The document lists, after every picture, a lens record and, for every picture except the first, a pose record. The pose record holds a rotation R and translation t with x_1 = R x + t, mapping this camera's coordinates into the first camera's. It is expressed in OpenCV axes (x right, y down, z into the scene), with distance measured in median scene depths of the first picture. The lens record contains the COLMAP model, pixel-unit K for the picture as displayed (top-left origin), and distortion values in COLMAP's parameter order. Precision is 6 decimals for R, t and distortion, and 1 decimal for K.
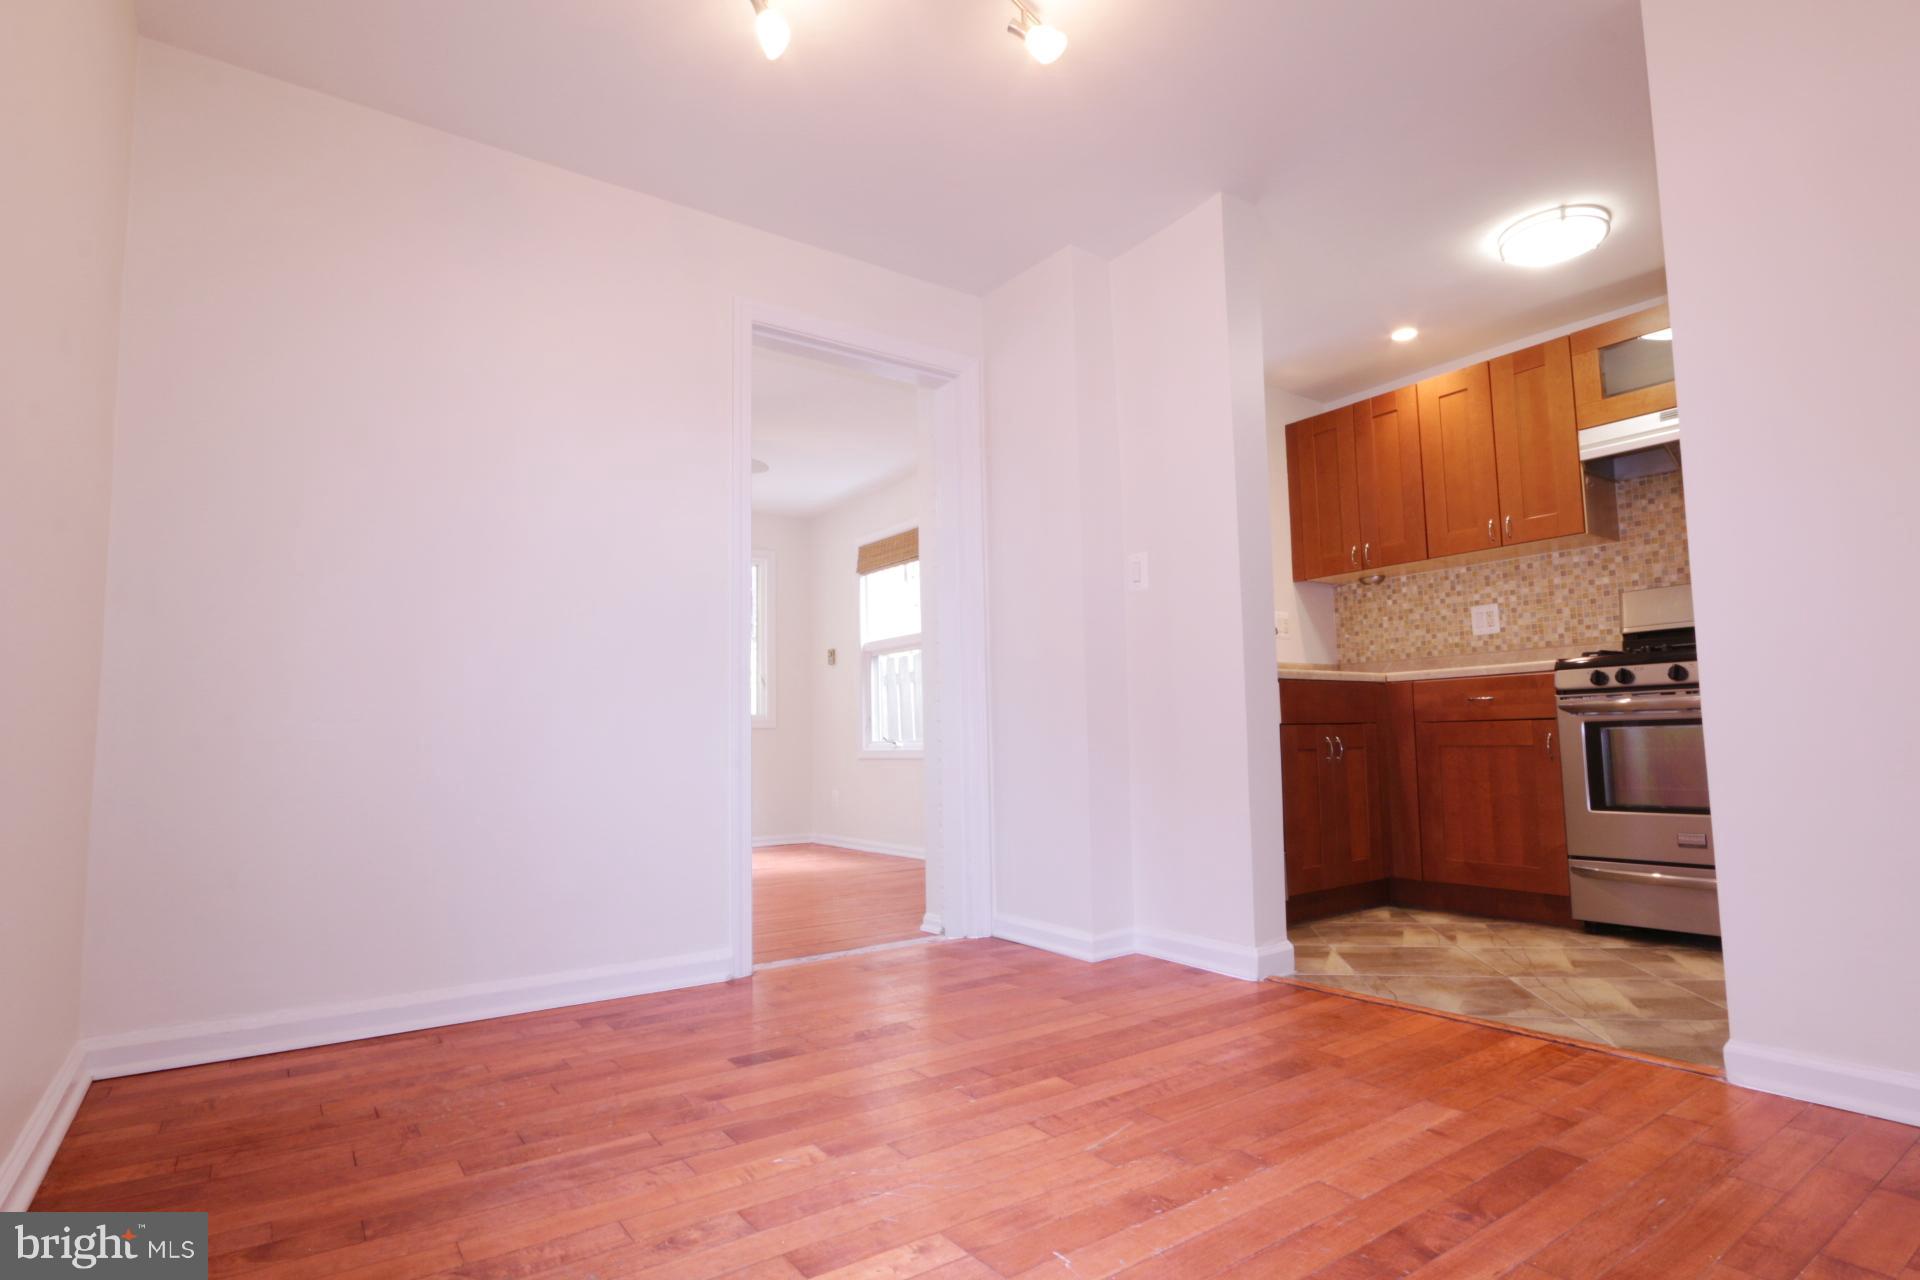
lens RADIAL K [[968.9, 0, 978.7], [0, 968.9, 652.8], [0, 0, 1]] dist [-0.001792, -0.000258]
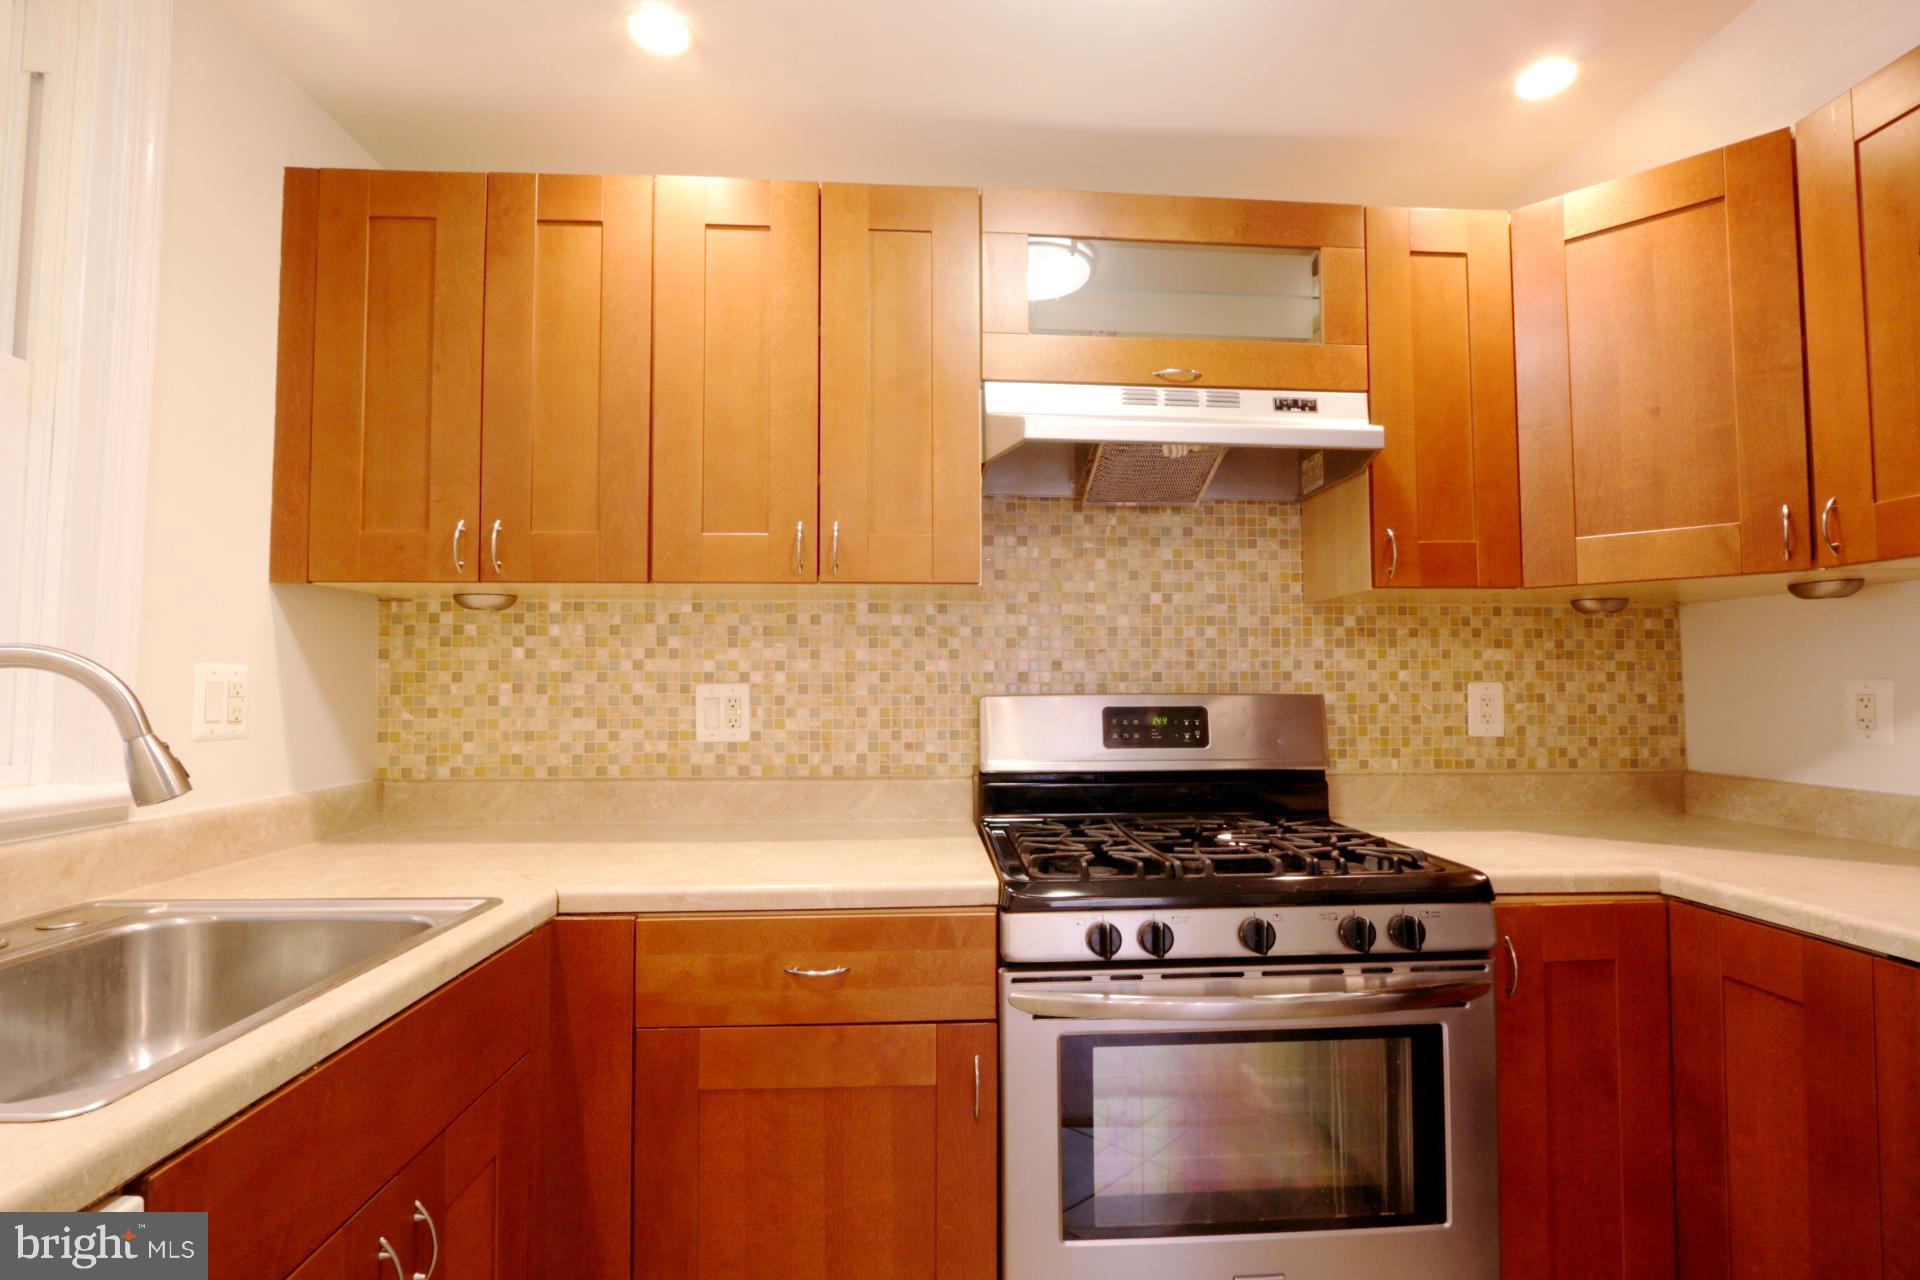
lens RADIAL K [[884.4, 0, 960.2], [0, 884.4, 653.3], [0, 0, 1]] dist [-0.003580, -0.000396]
pose [[0.541682, 0.048558, 0.839180, 0.203693], [-0.082552, 0.996577, -0.004380, -0.074095], [-0.836520, -0.066903, 0.543836, 0.654405]]
